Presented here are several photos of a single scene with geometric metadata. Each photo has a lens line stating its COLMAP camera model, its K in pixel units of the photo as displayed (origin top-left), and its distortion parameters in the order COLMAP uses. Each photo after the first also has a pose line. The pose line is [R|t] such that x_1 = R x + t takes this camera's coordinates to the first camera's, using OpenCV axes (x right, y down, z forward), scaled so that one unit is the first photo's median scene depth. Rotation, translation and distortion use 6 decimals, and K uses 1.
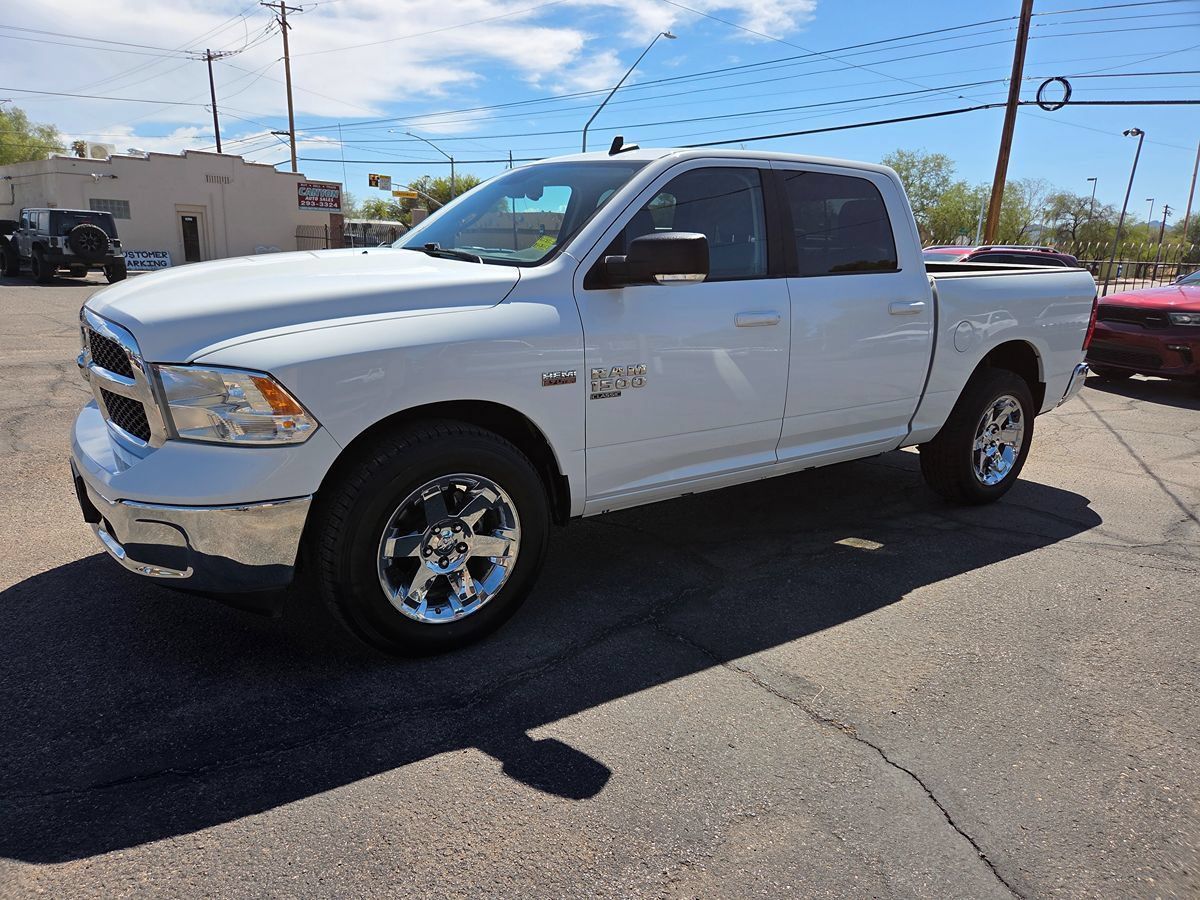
lens RADIAL K [[805.5, 0, 590.4], [0, 805.5, 447.4], [0, 0, 1]] dist [0.063695, -0.051871]
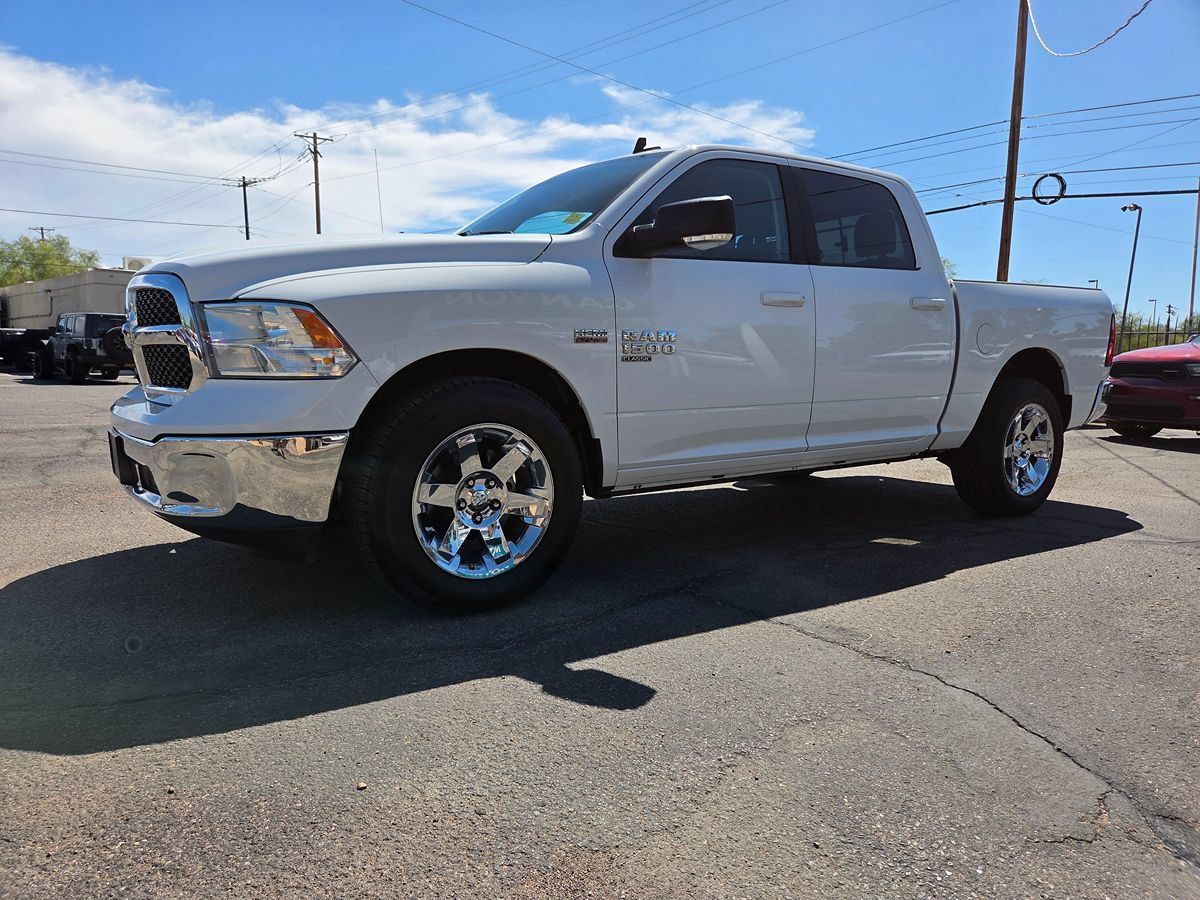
lens RADIAL K [[805.5, 0, 594.4], [0, 805.5, 450.9], [0, 0, 1]] dist [0.063695, -0.051871]
pose [[0.999767, -0.016213, -0.014236, -0.013037], [0.014235, 0.991480, -0.129483, 0.108693], [0.016214, 0.129250, 0.991479, 0.007396]]
